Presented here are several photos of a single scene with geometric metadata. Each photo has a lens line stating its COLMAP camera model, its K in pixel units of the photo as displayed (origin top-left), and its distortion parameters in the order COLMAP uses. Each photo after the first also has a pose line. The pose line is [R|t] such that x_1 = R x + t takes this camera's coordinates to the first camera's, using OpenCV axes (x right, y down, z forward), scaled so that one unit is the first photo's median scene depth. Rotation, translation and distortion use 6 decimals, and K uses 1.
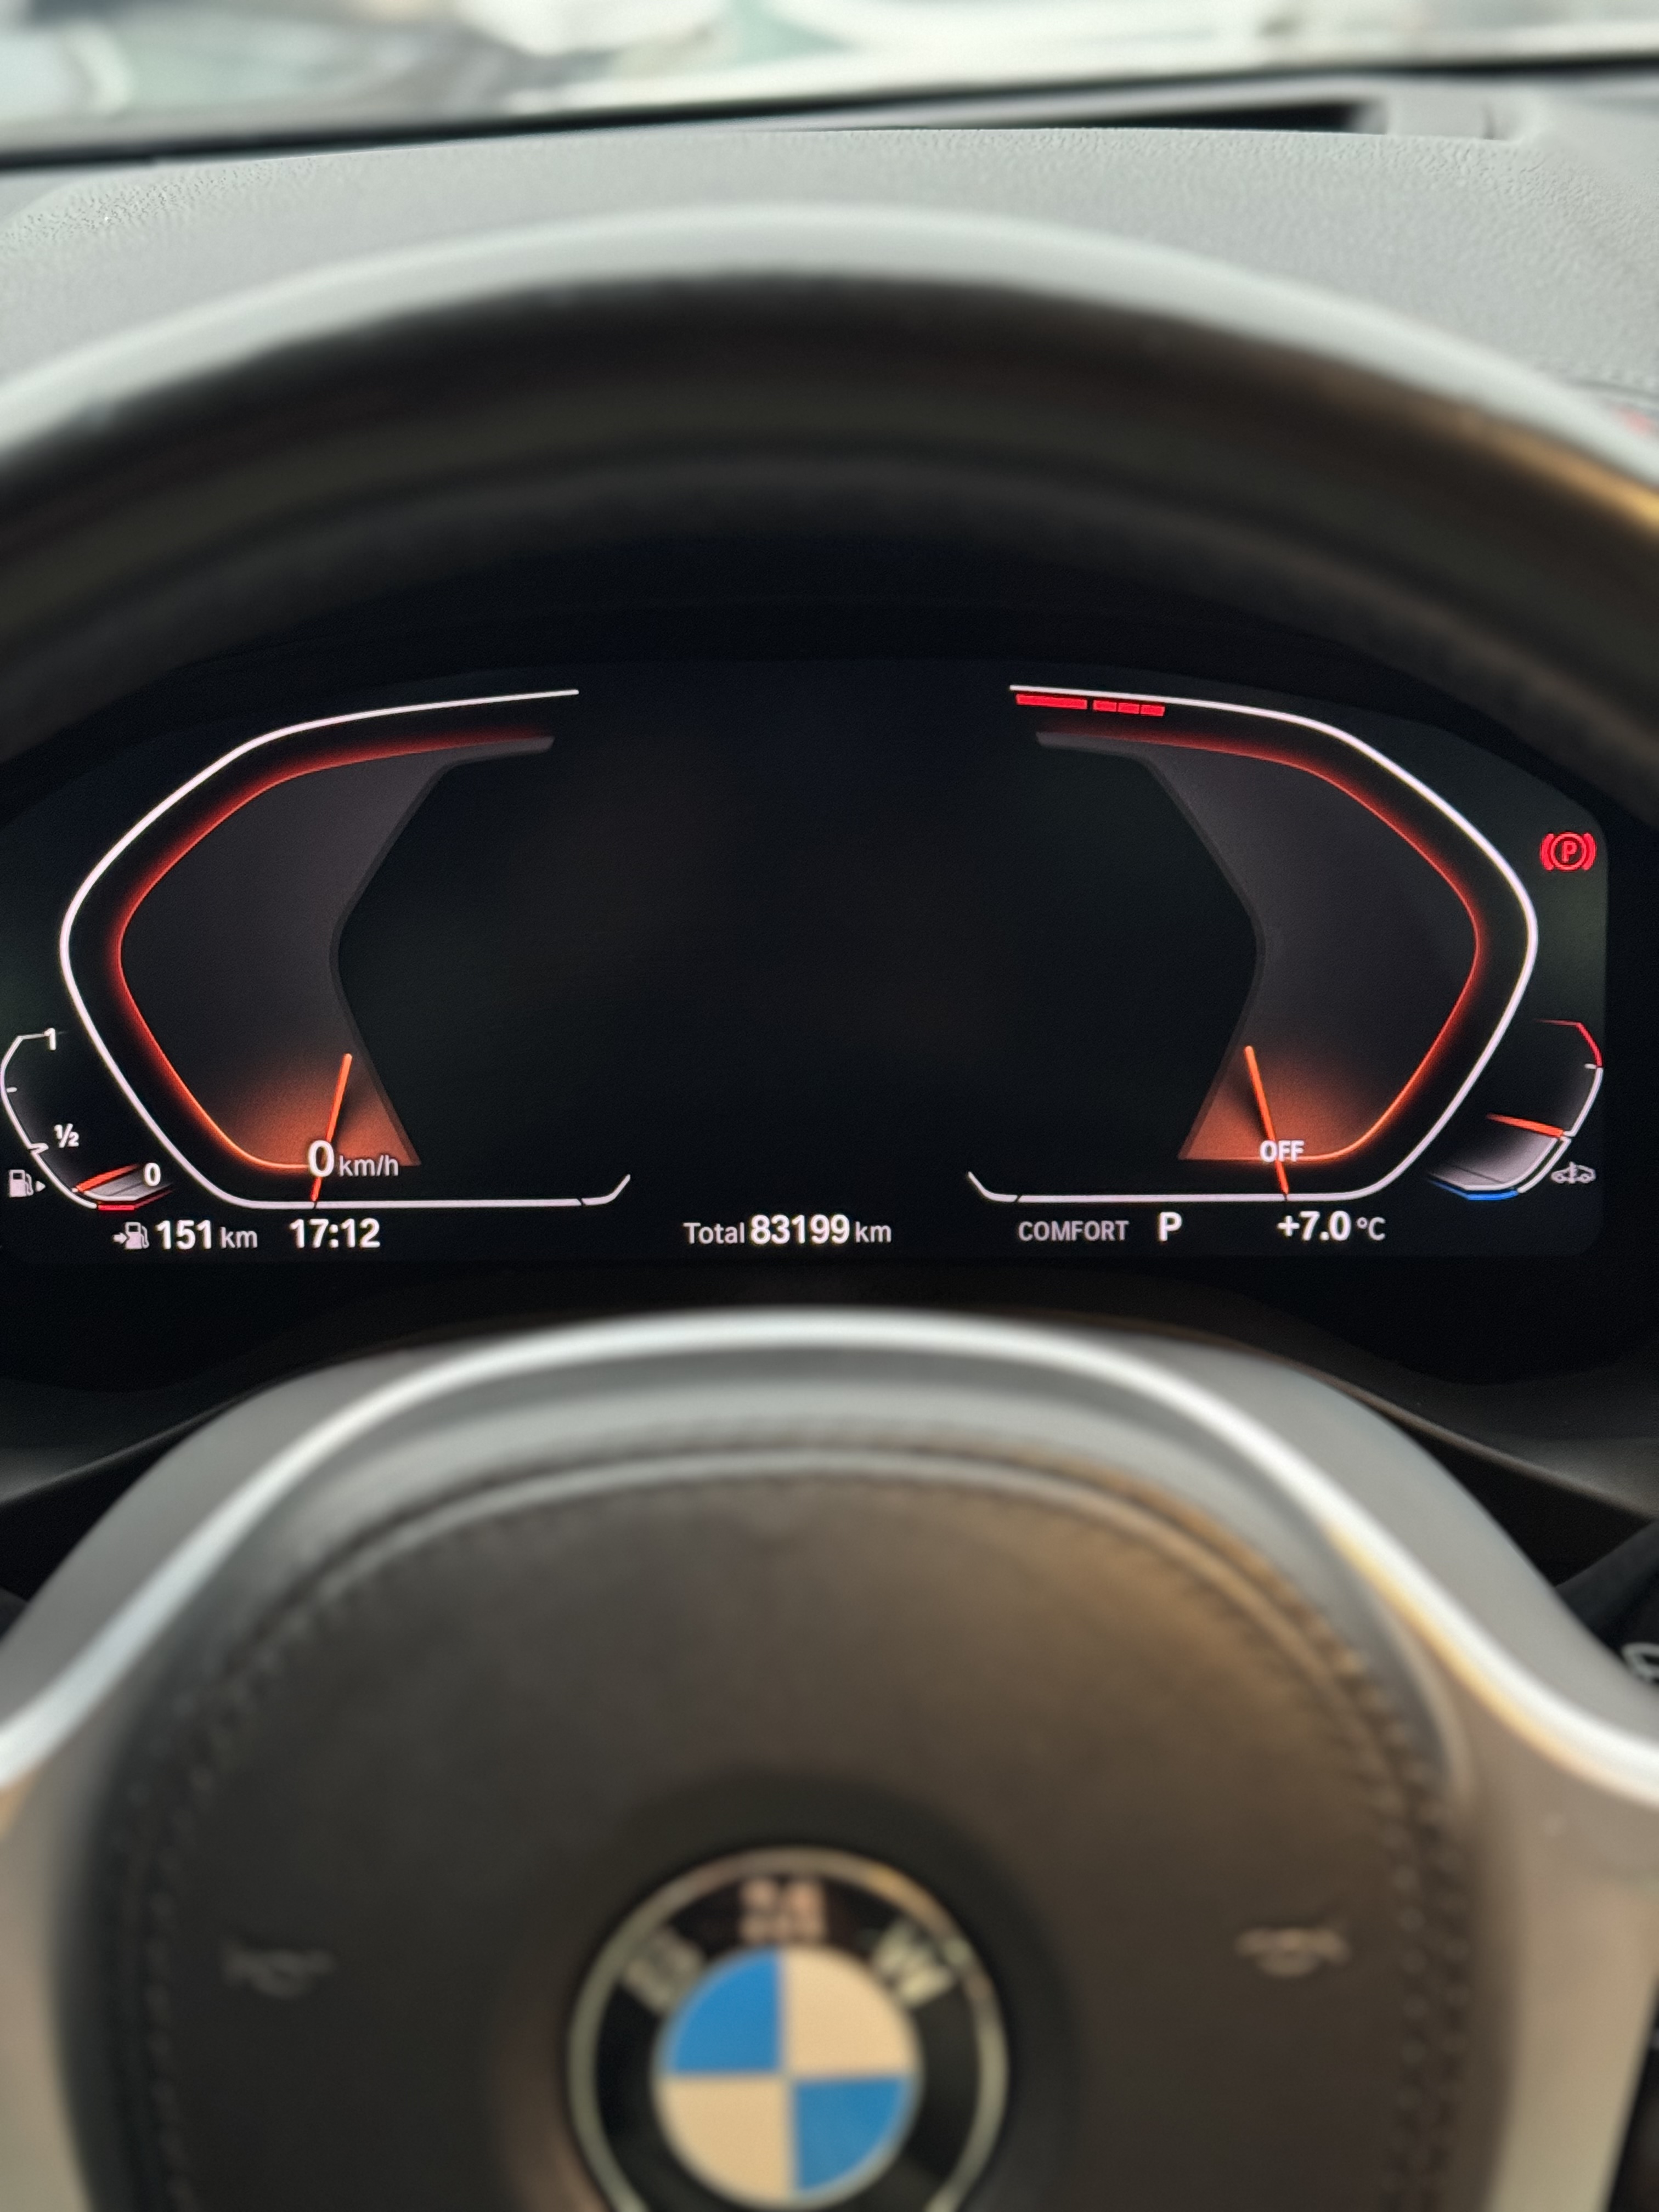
lens RADIAL K [[3111.9, 0, 830.7], [0, 3111.9, 1112.1], [0, 0, 1]] dist [0.114863, 0.000000]
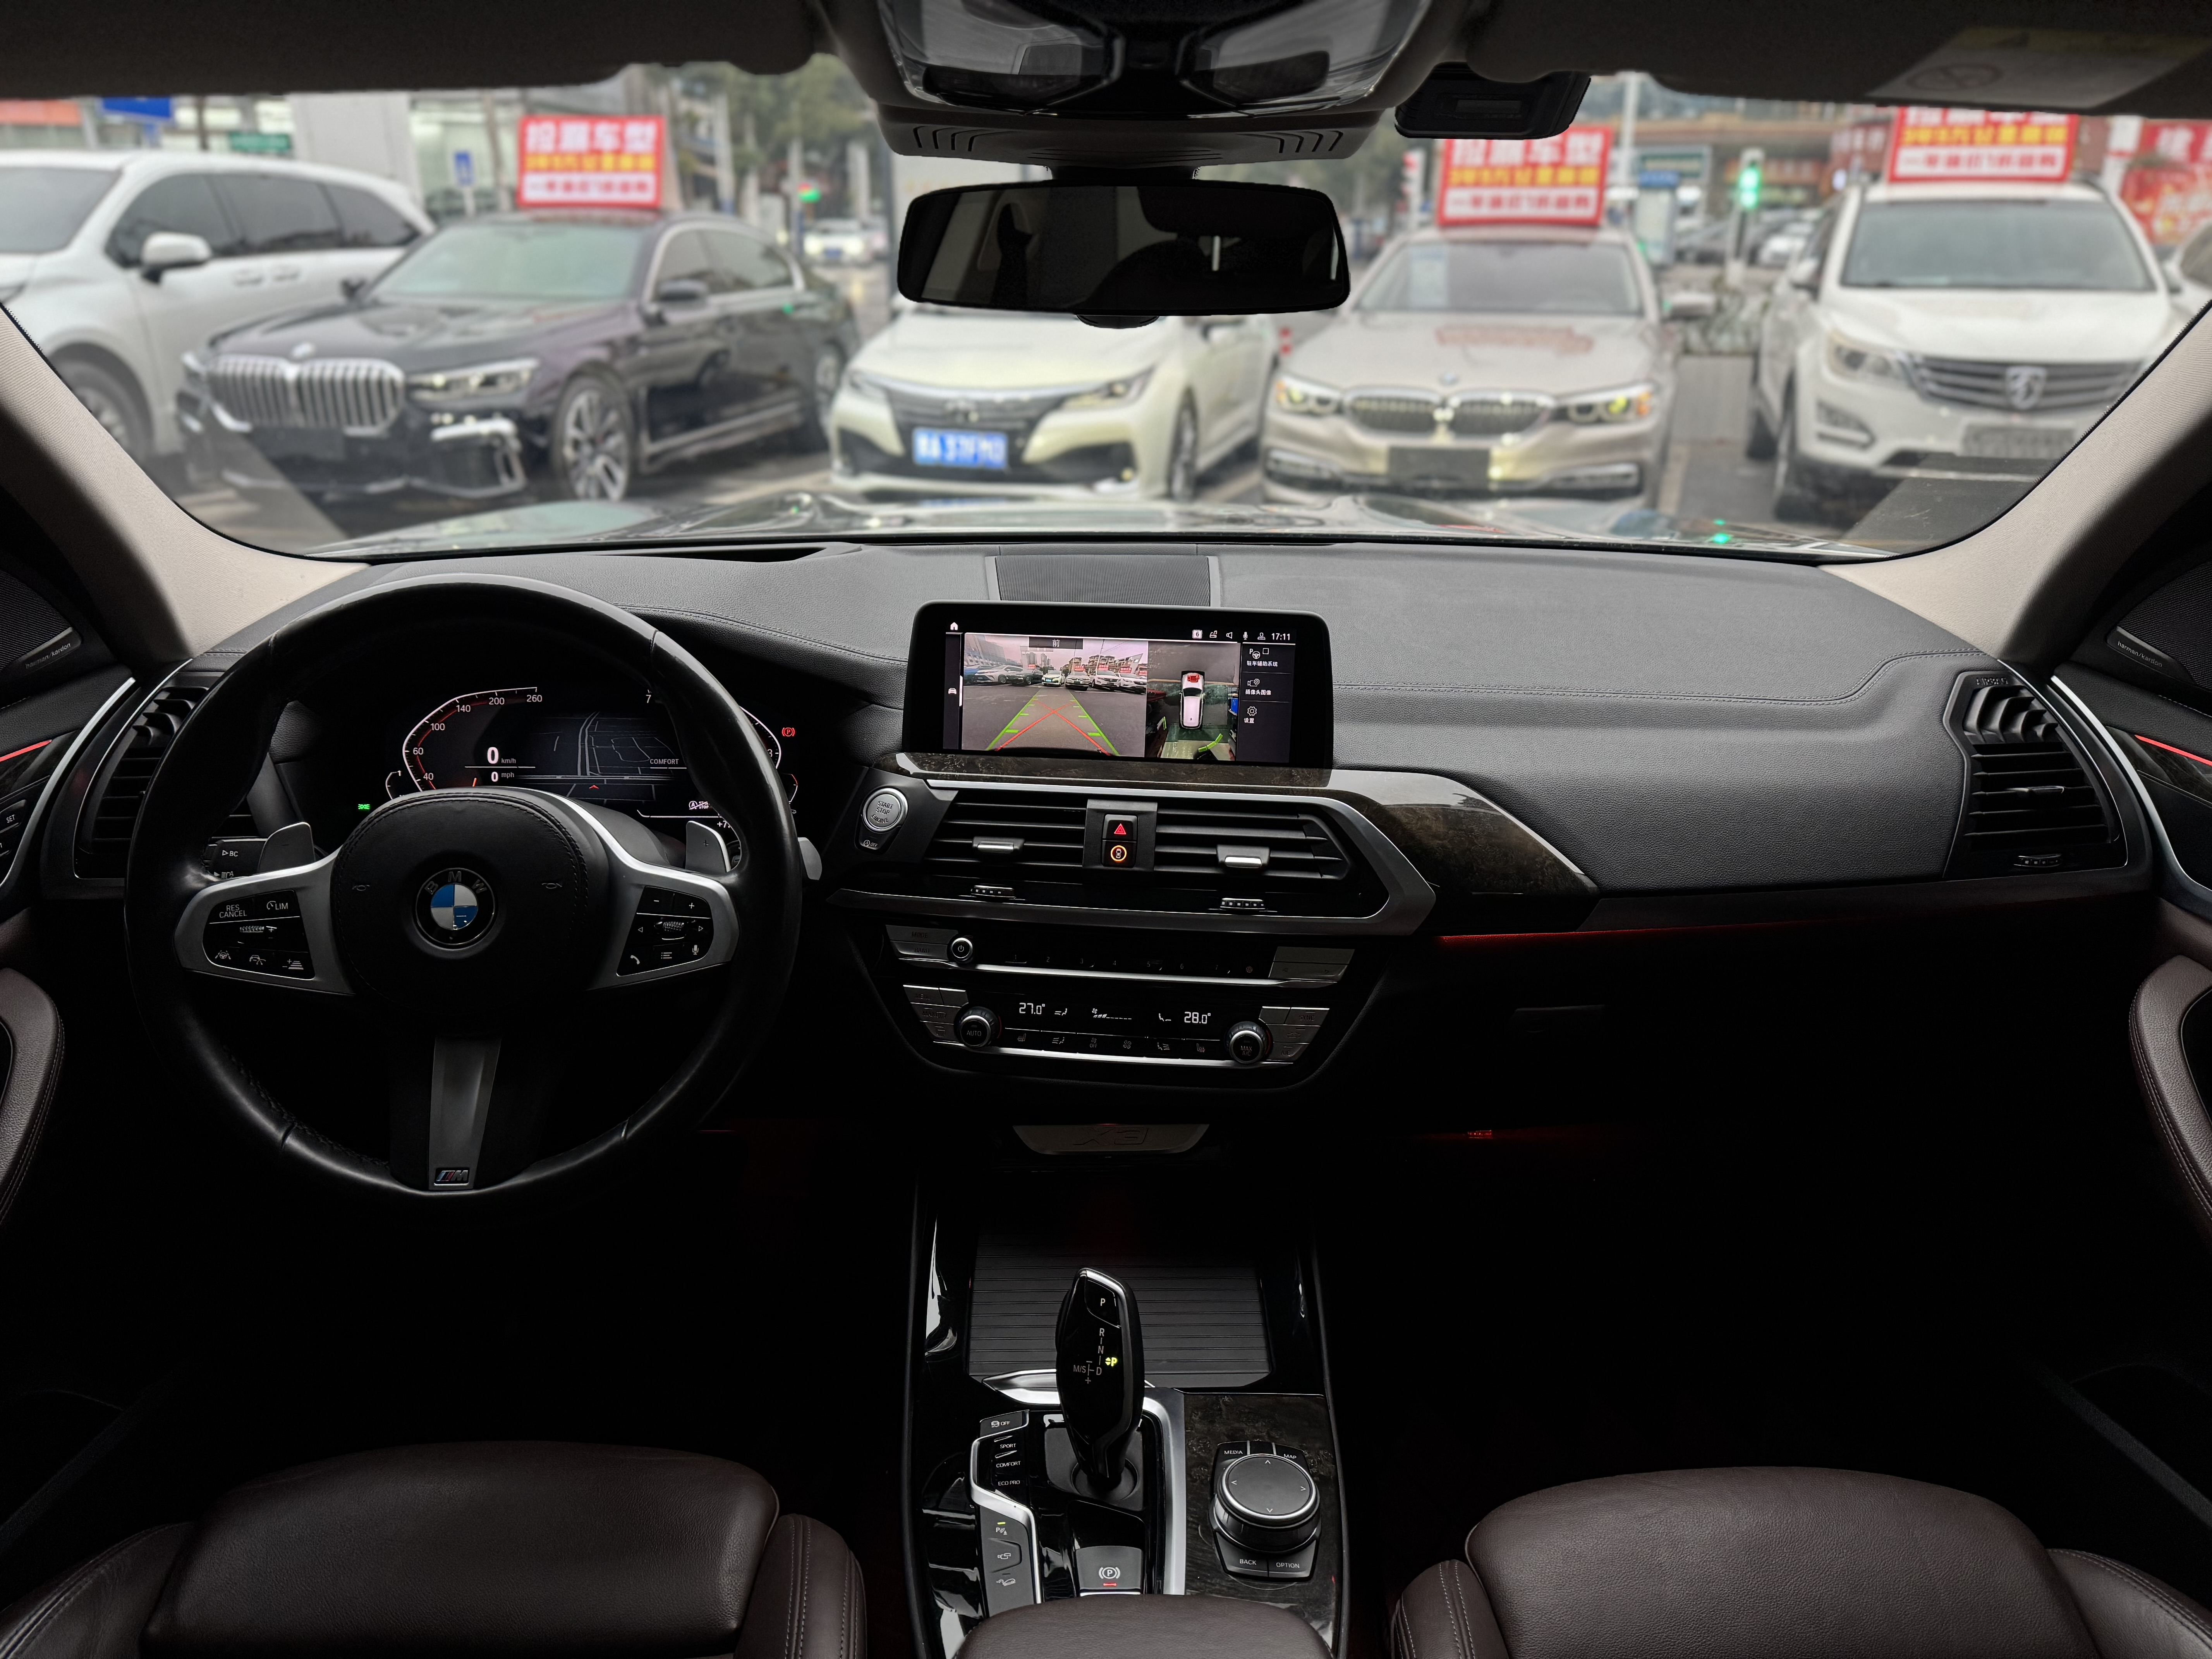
lens RADIAL K [[1571.4, 0, 1122.1], [0, 1571.4, 832.3], [0, 0, 1]] dist [0.001849, -0.012468]
pose [[0.998880, 0.013824, 0.045260, 0.700928], [-0.008551, 0.993365, -0.114687, 0.331151], [-0.046545, 0.114172, 0.992370, -1.220106]]
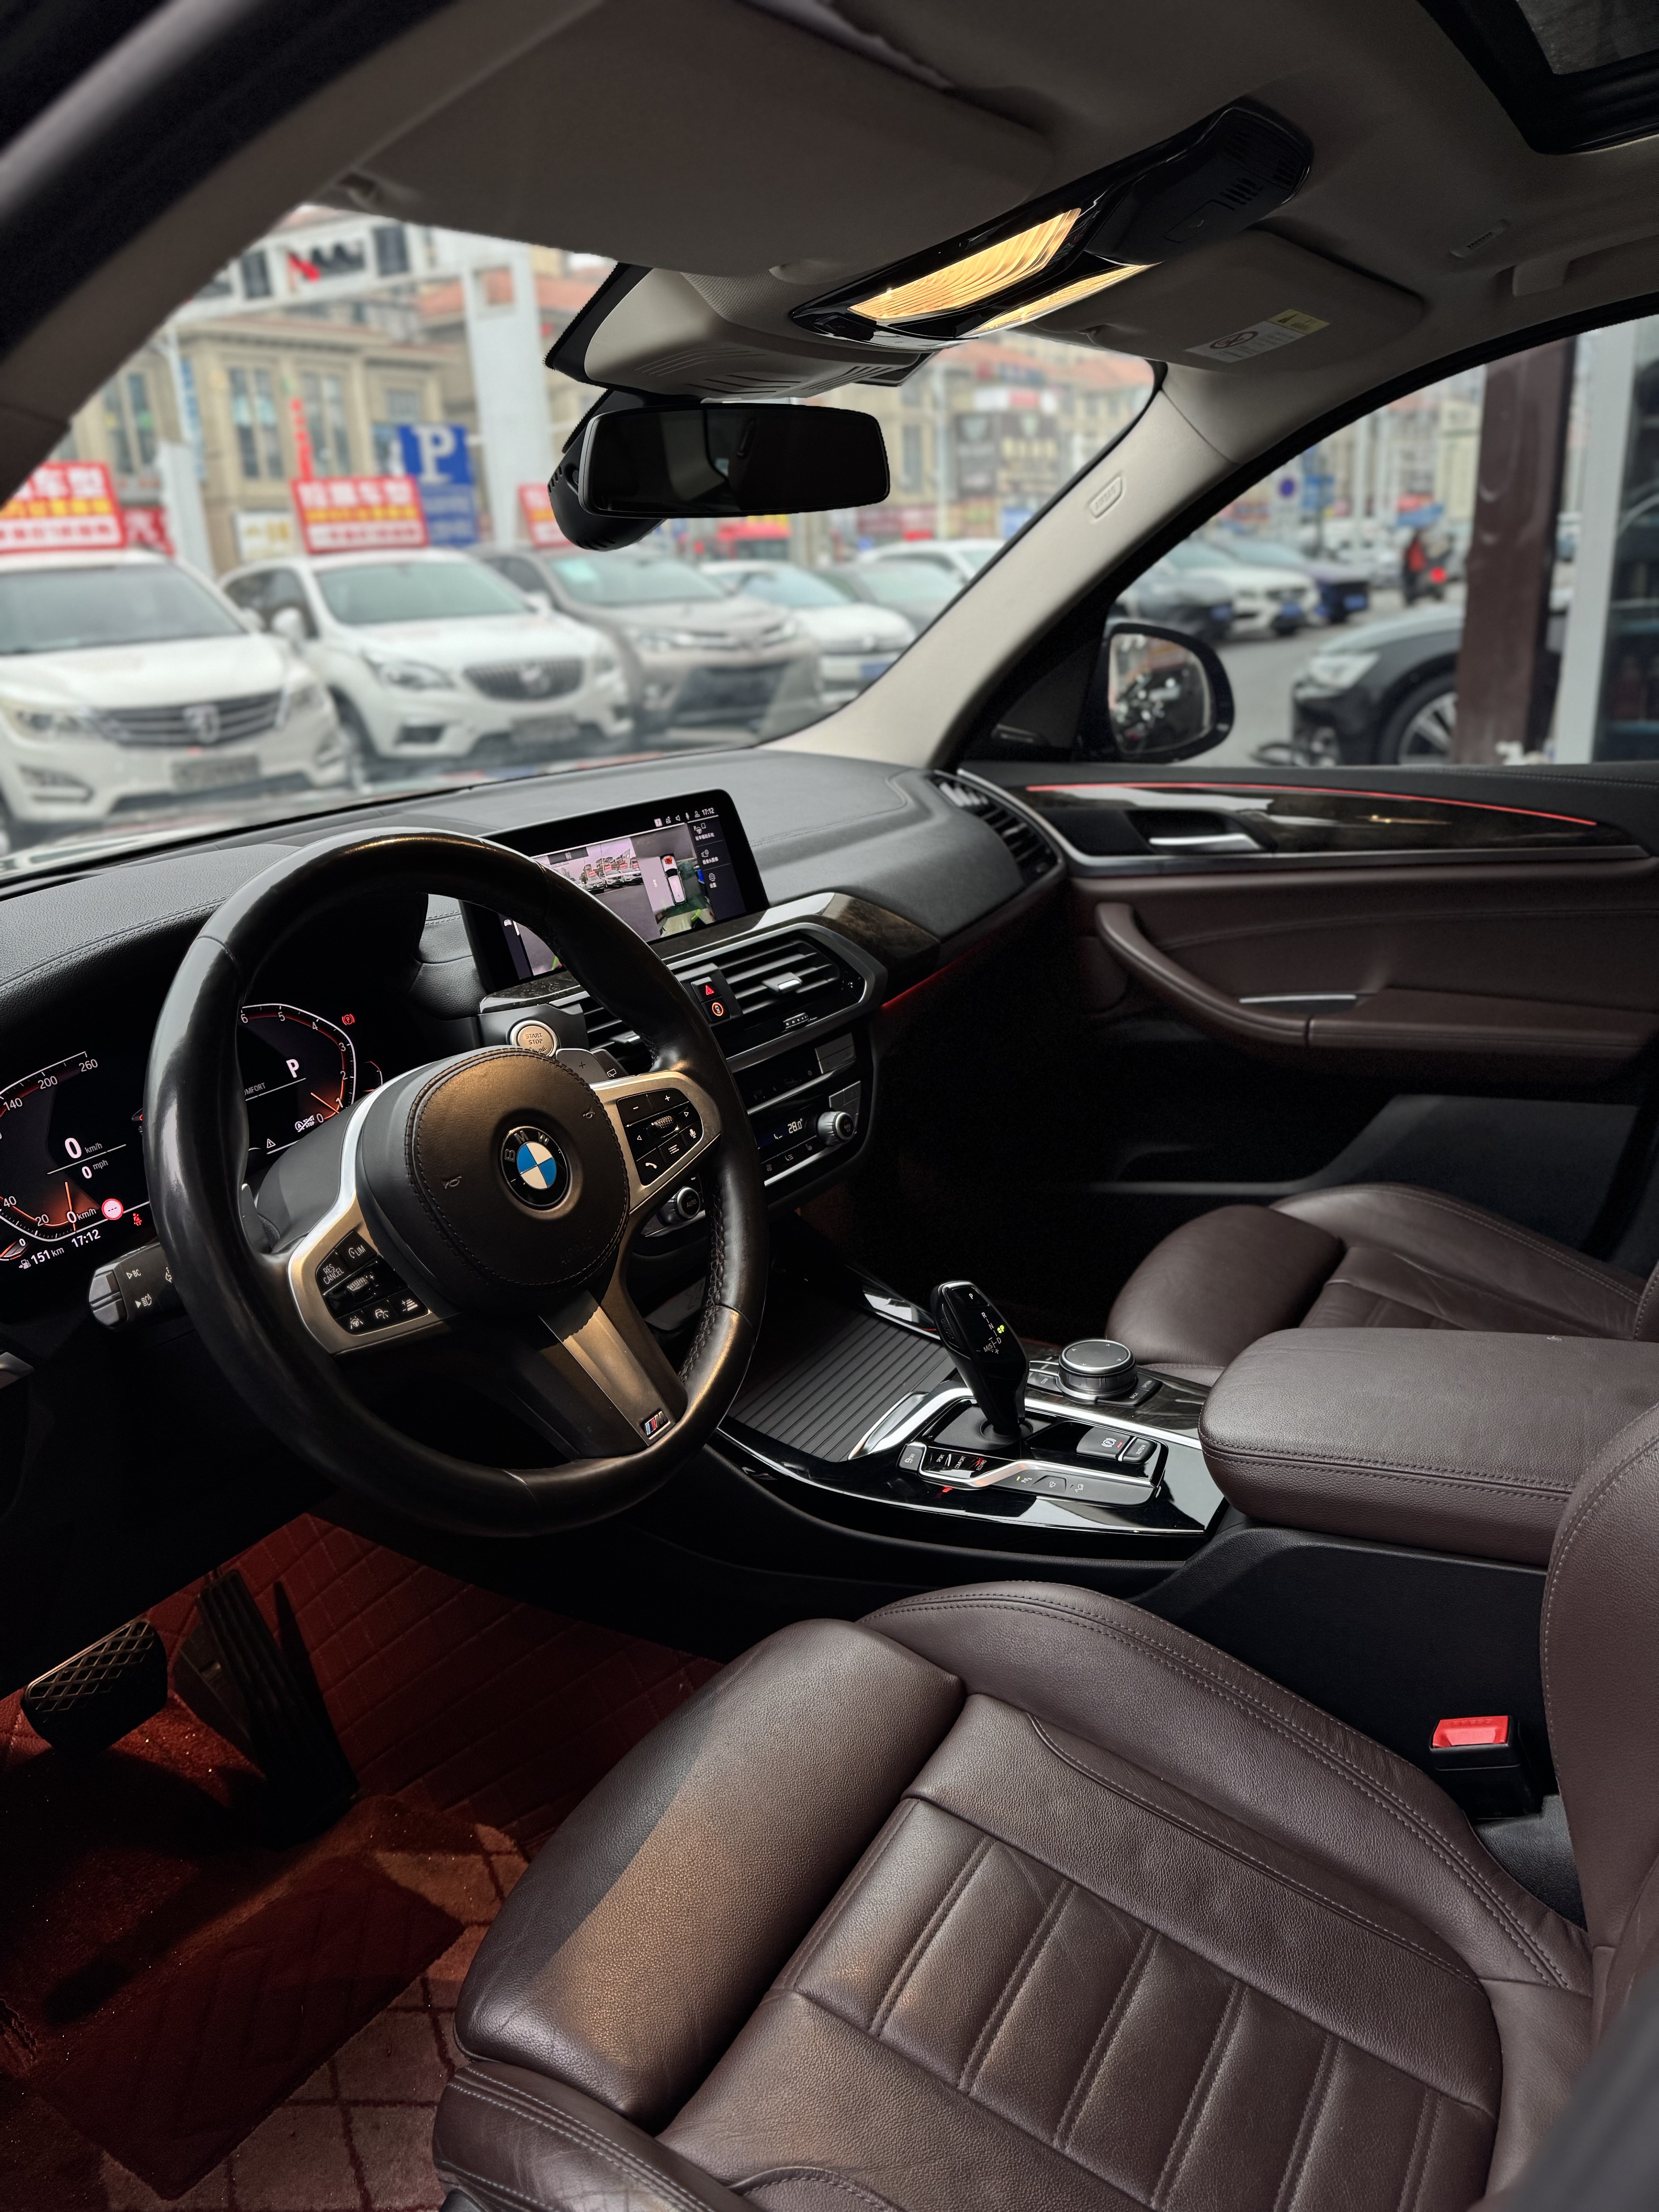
lens RADIAL K [[1571.4, 0, 798.5], [0, 1571.4, 1138.7], [0, 0, 1]] dist [0.001849, -0.012468]
pose [[0.524771, -0.302919, 0.795522, -1.217236], [0.440646, 0.896254, 0.050601, 0.223225], [-0.728318, 0.323989, 0.603808, -0.566043]]
